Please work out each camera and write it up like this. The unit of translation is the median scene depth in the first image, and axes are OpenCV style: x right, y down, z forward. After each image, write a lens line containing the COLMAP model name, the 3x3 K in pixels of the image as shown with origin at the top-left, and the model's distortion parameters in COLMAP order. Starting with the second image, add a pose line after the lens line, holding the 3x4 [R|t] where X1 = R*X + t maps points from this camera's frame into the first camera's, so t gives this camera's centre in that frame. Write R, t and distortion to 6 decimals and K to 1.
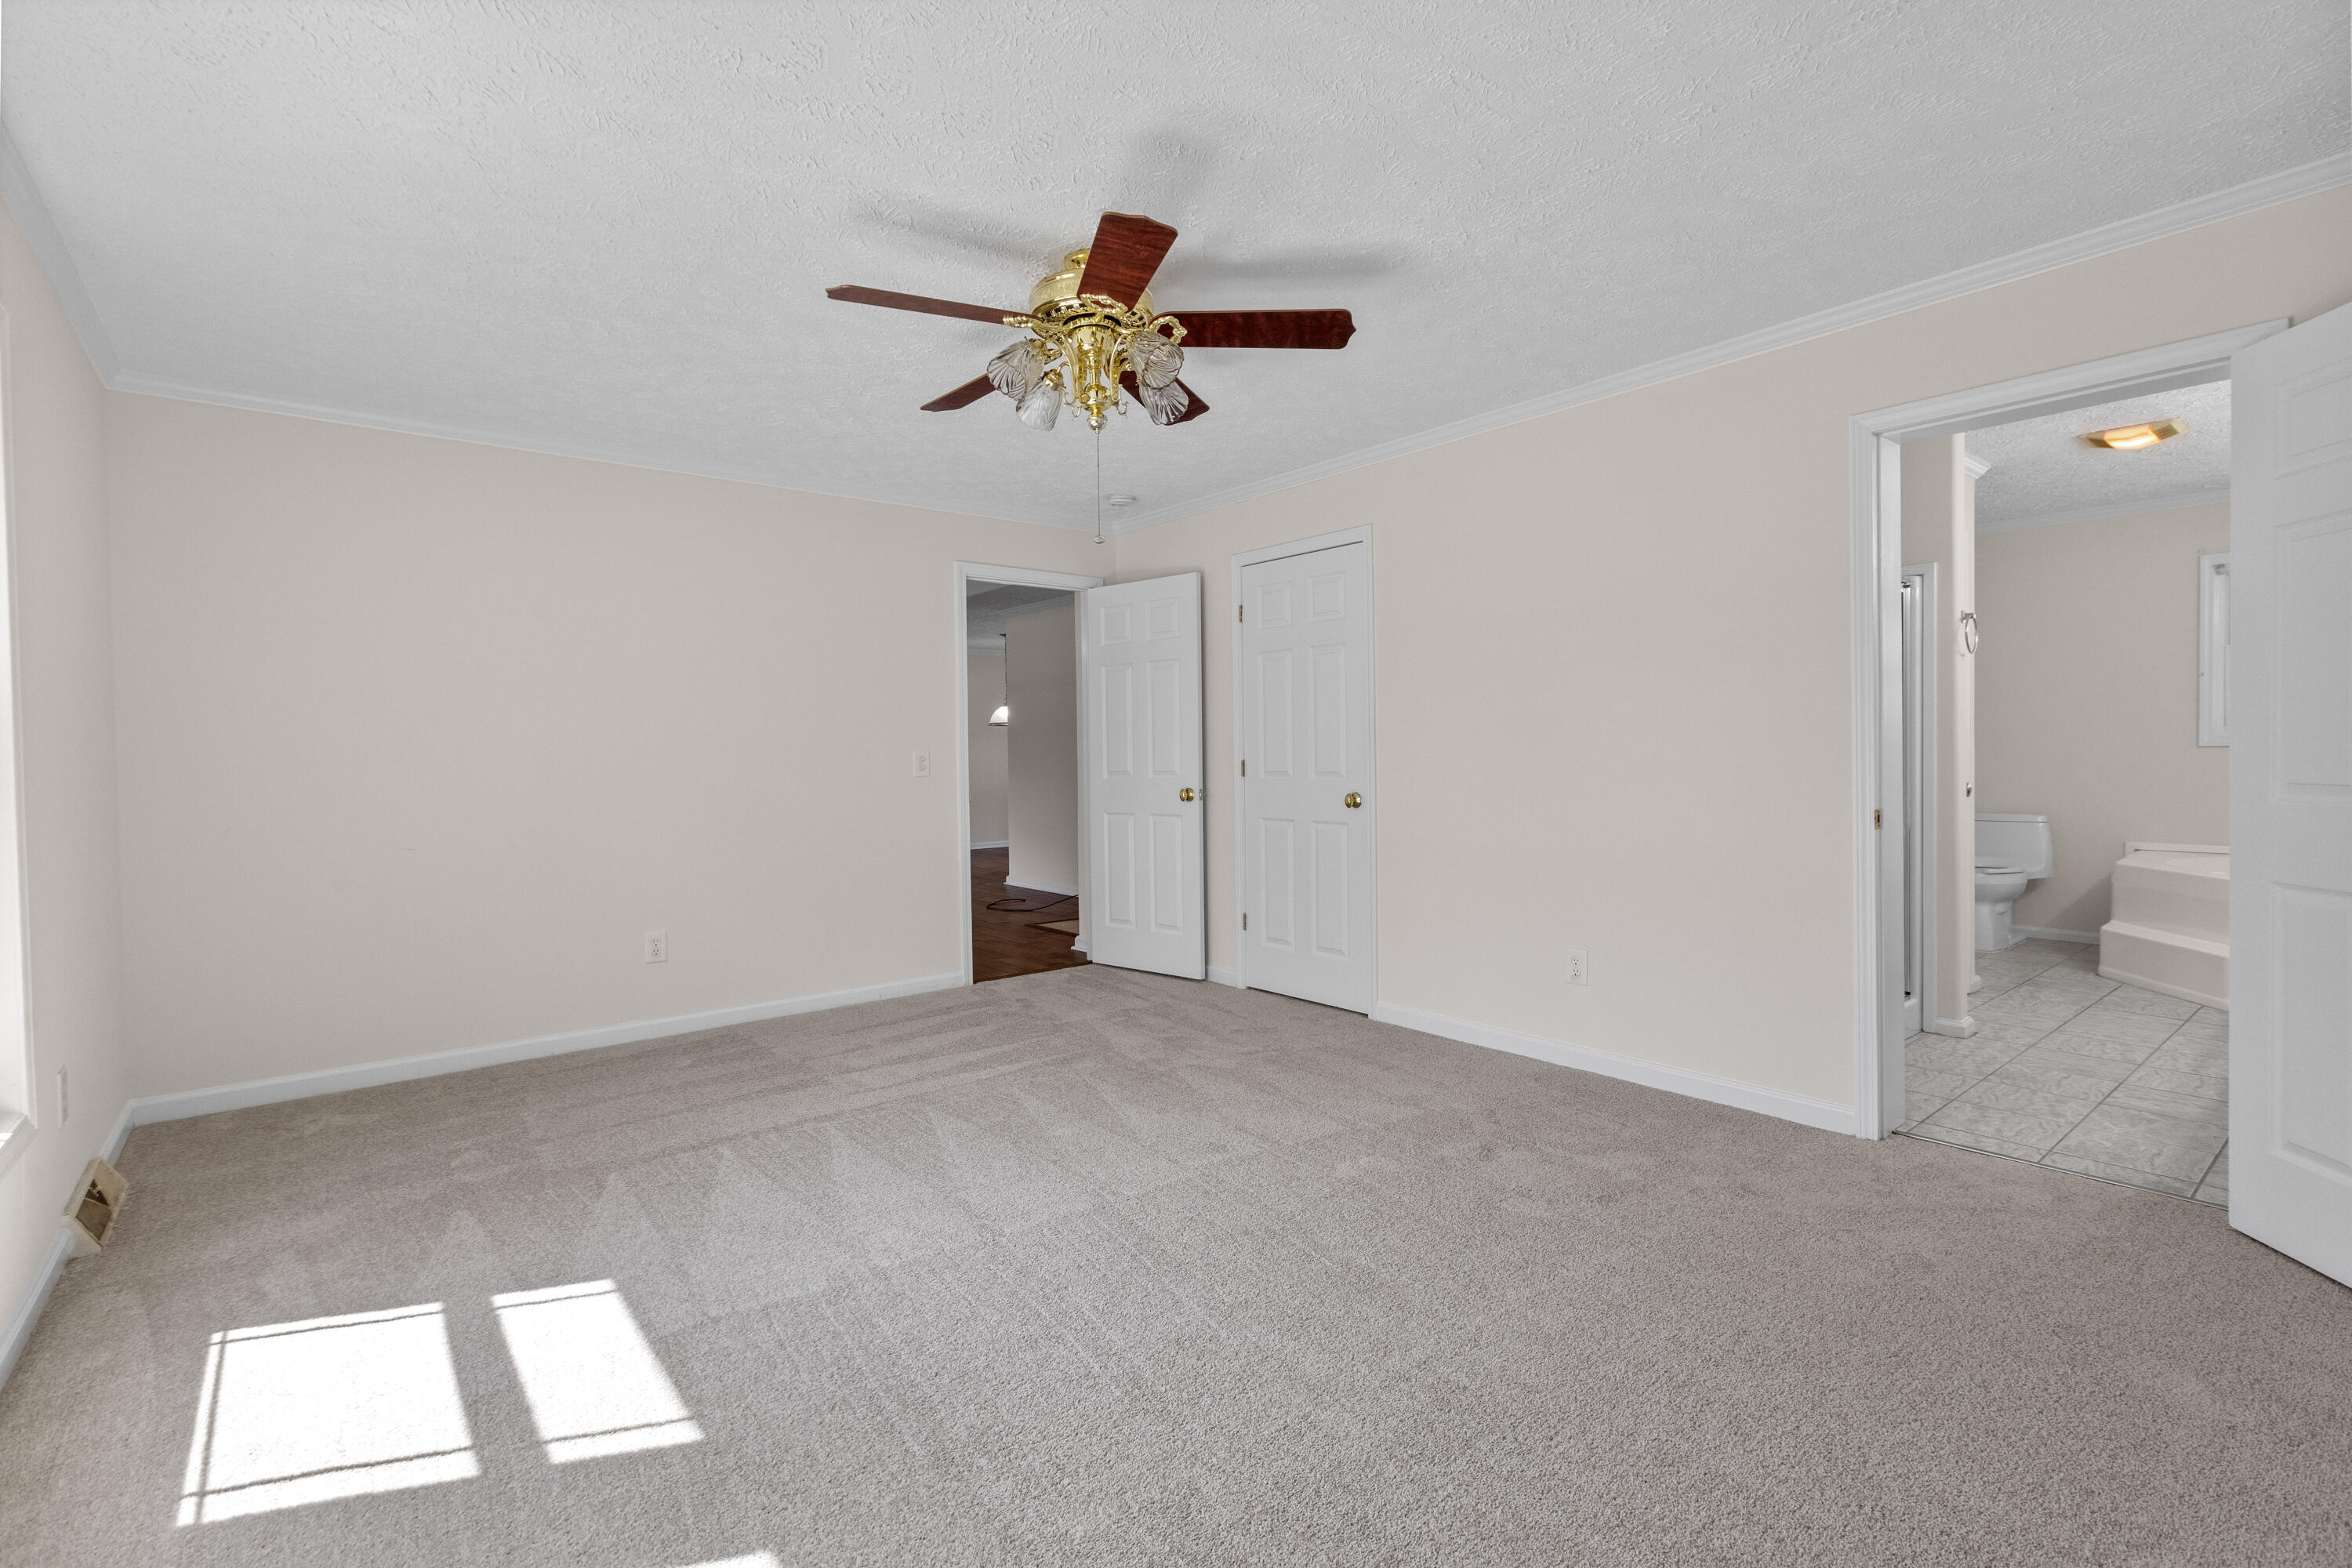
lens RADIAL K [[1080.5, 0, 1172.4], [0, 1080.5, 754.1], [0, 0, 1]] dist [0.000640, -0.000191]
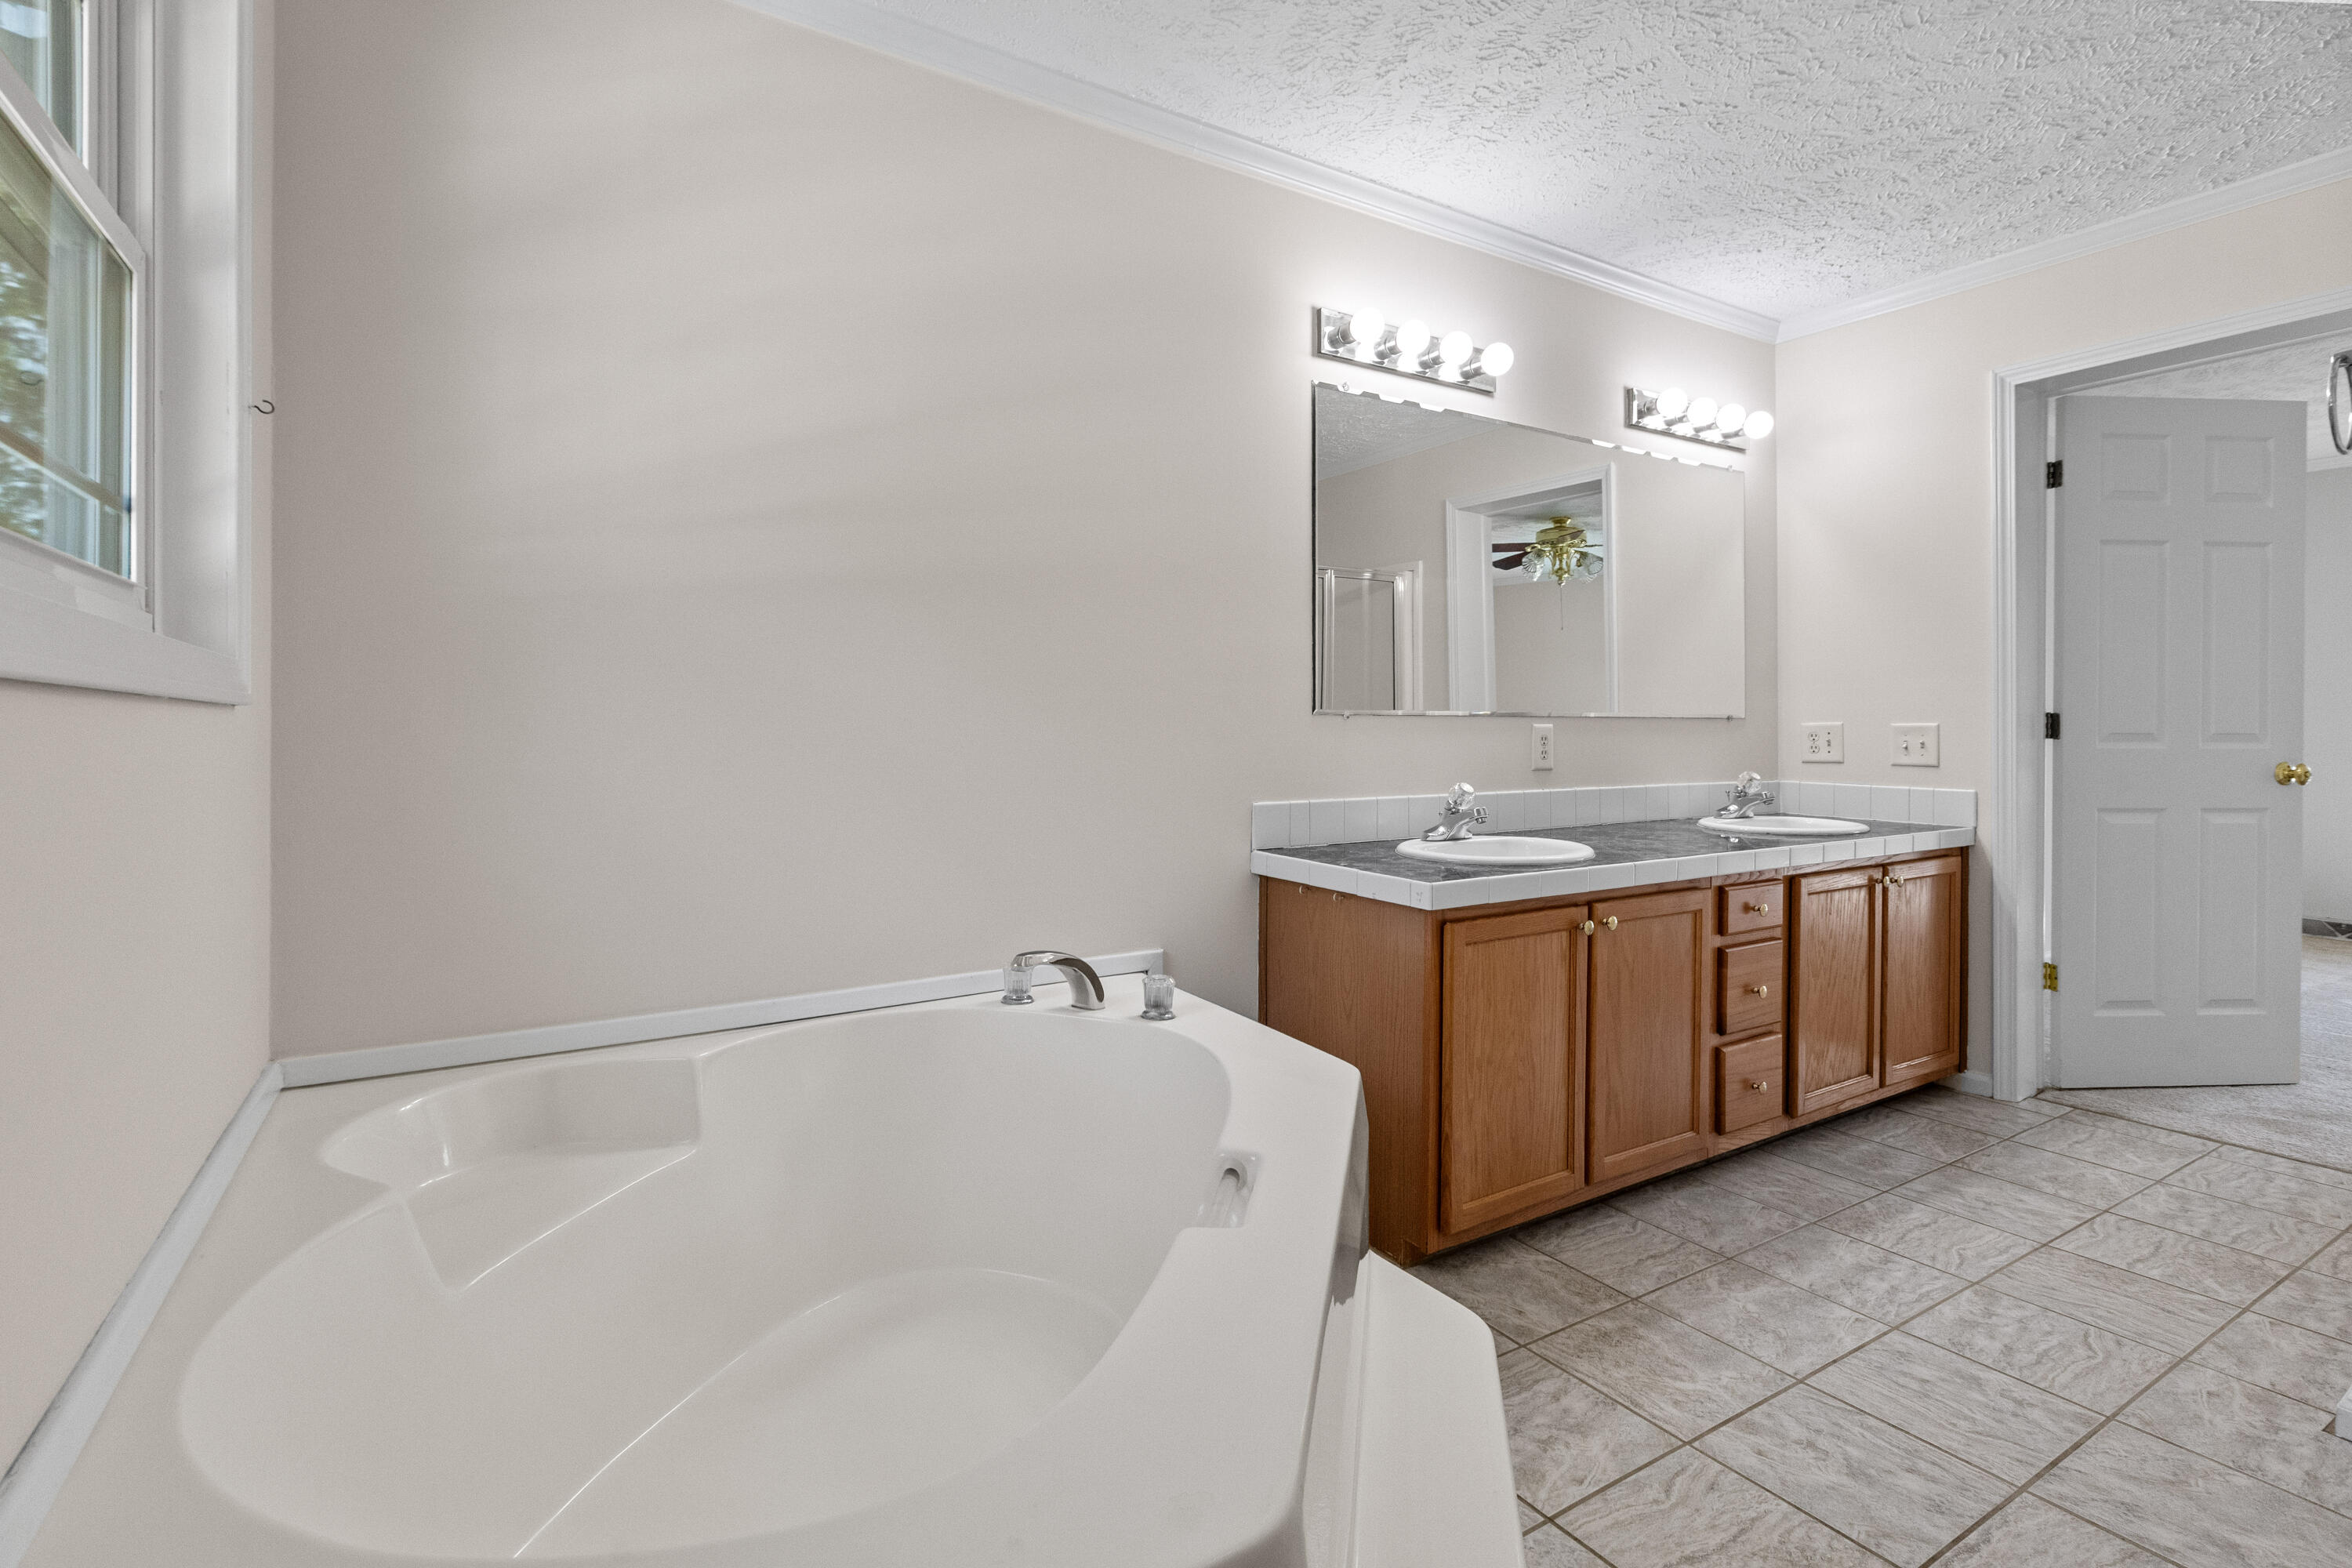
lens RADIAL K [[1080.5, 0, 1172.4], [0, 1080.5, 754.1], [0, 0, 1]] dist [0.000640, -0.000191]
pose [[-0.989636, 0.014356, 0.142878, 1.256586], [0.016865, 0.999724, 0.016360, 0.002971], [-0.142604, 0.018600, -0.989605, 1.649085]]
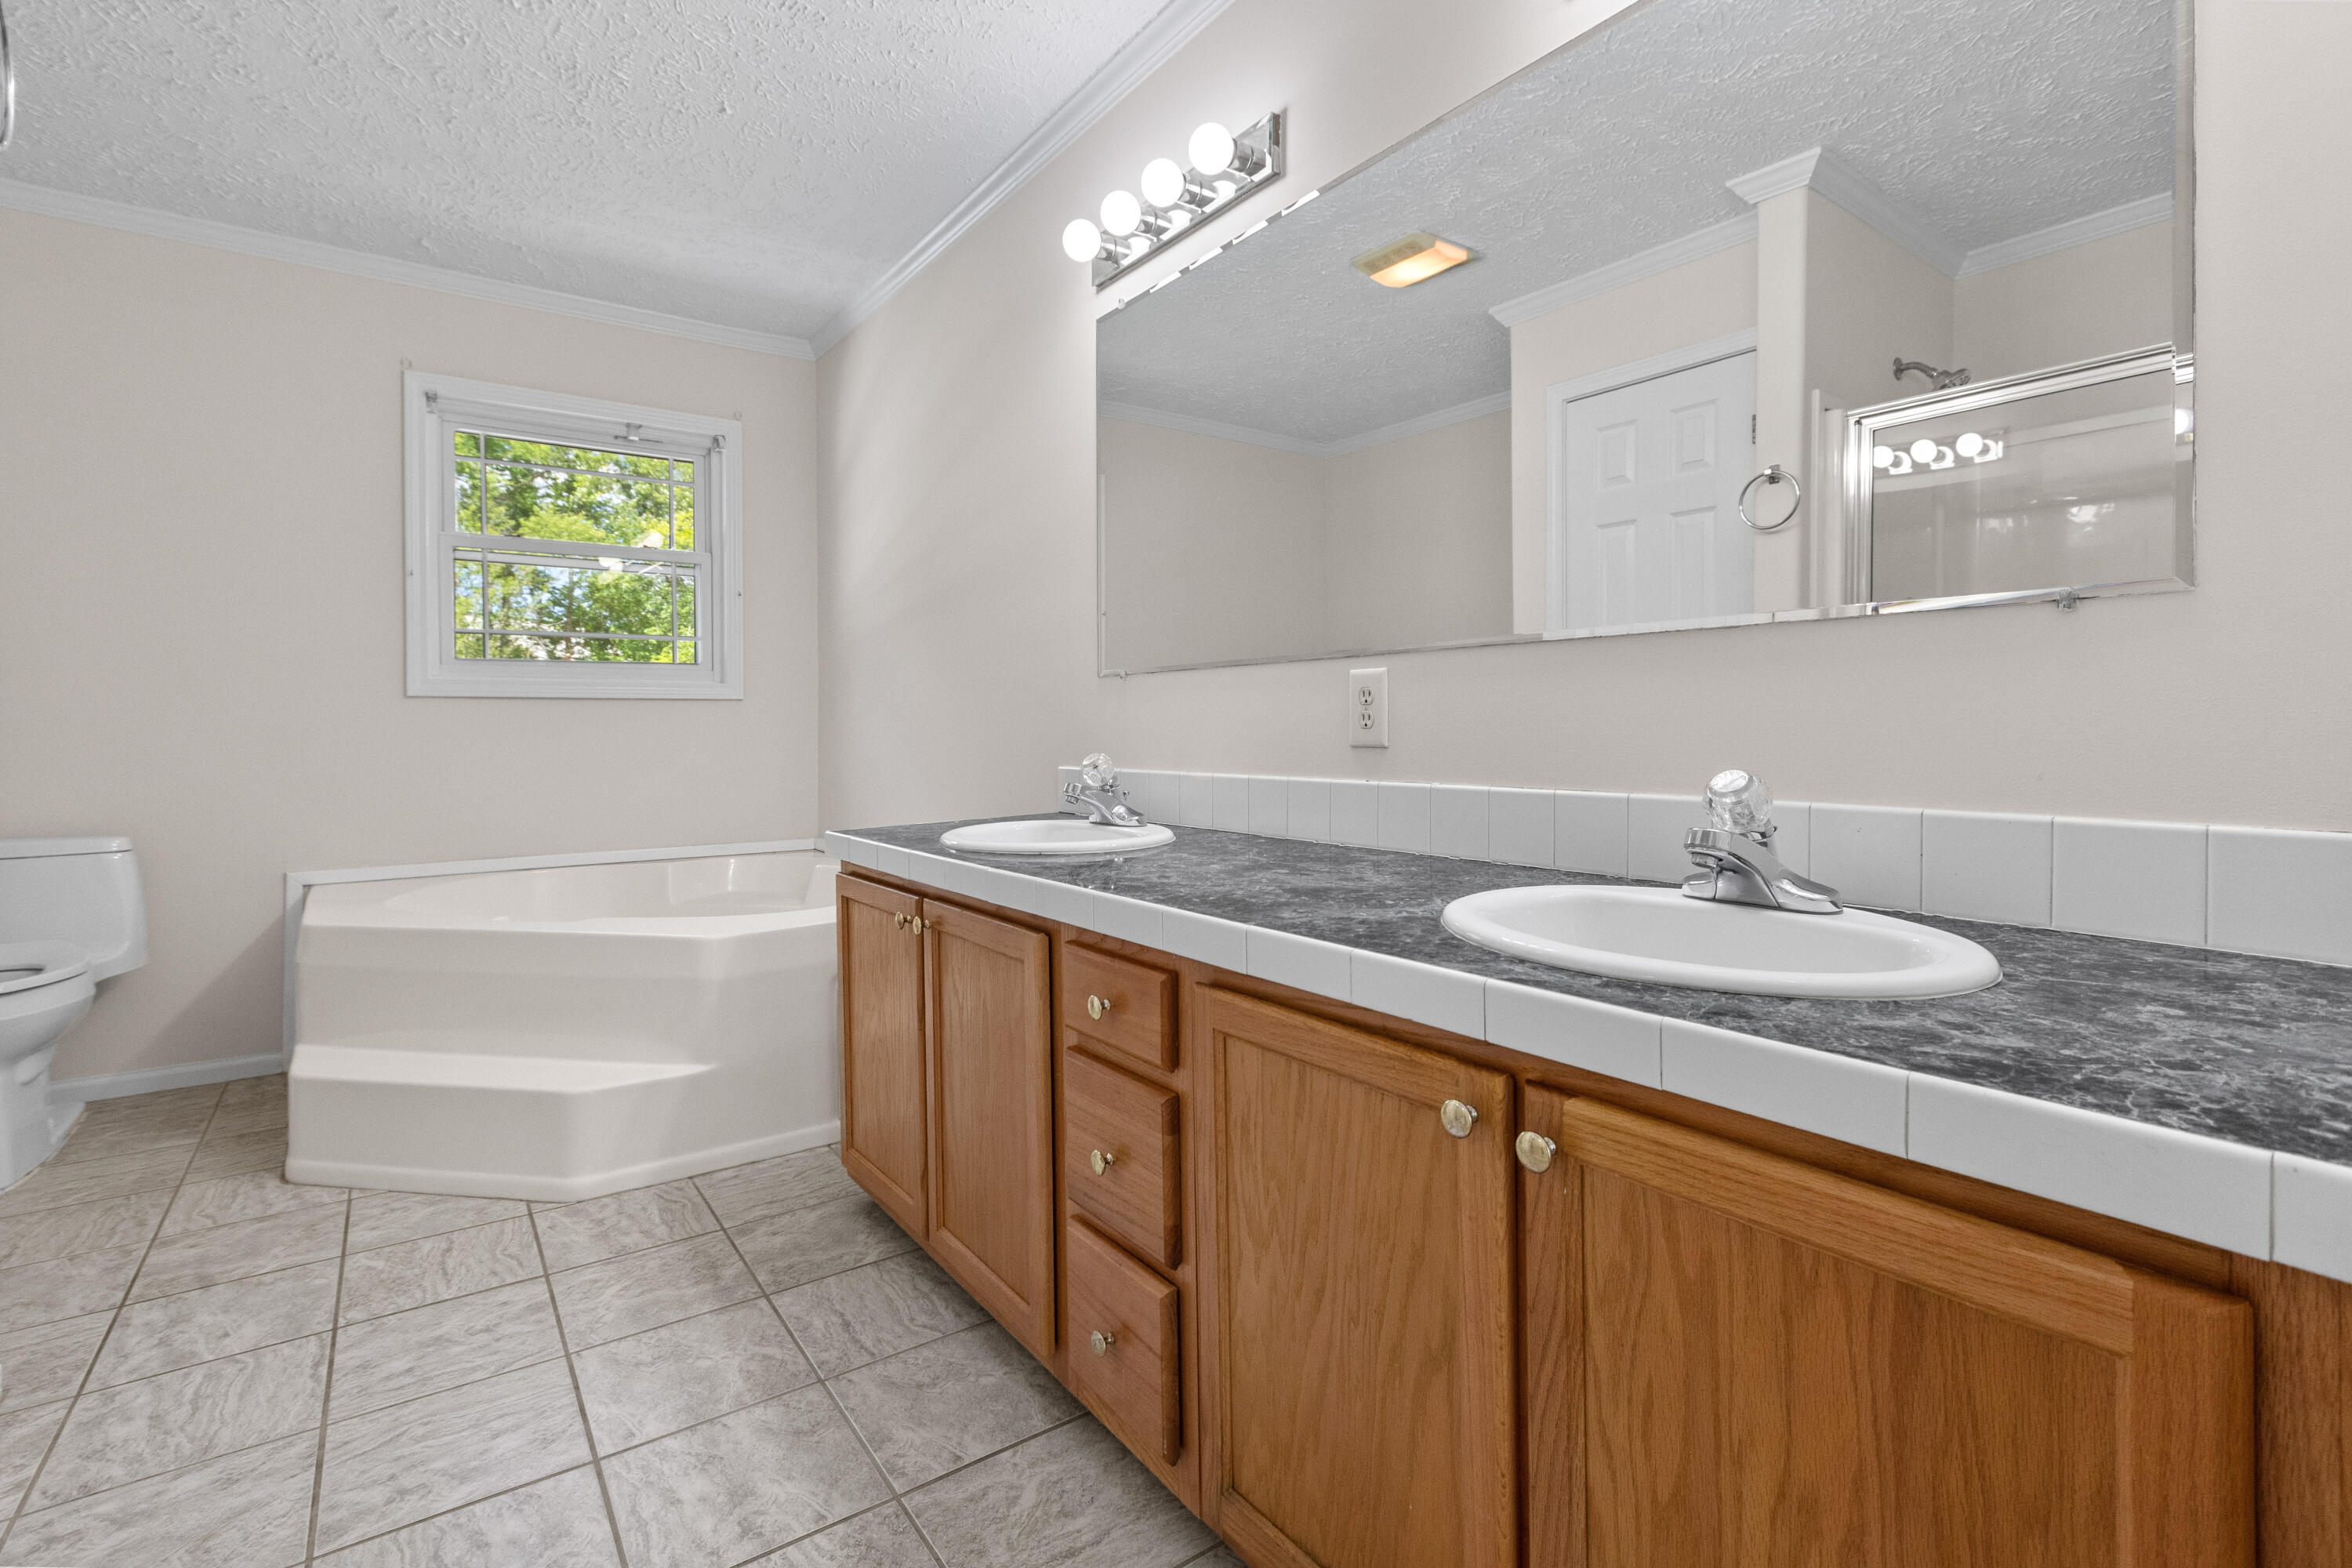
lens RADIAL K [[1080.5, 0, 1172.4], [0, 1080.5, 754.1], [0, 0, 1]] dist [0.000640, -0.000191]
pose [[0.066441, -0.009141, 0.997749, 0.616078], [0.001582, 0.999958, 0.009056, 0.031428], [-0.997789, 0.000977, 0.066452, 0.857508]]
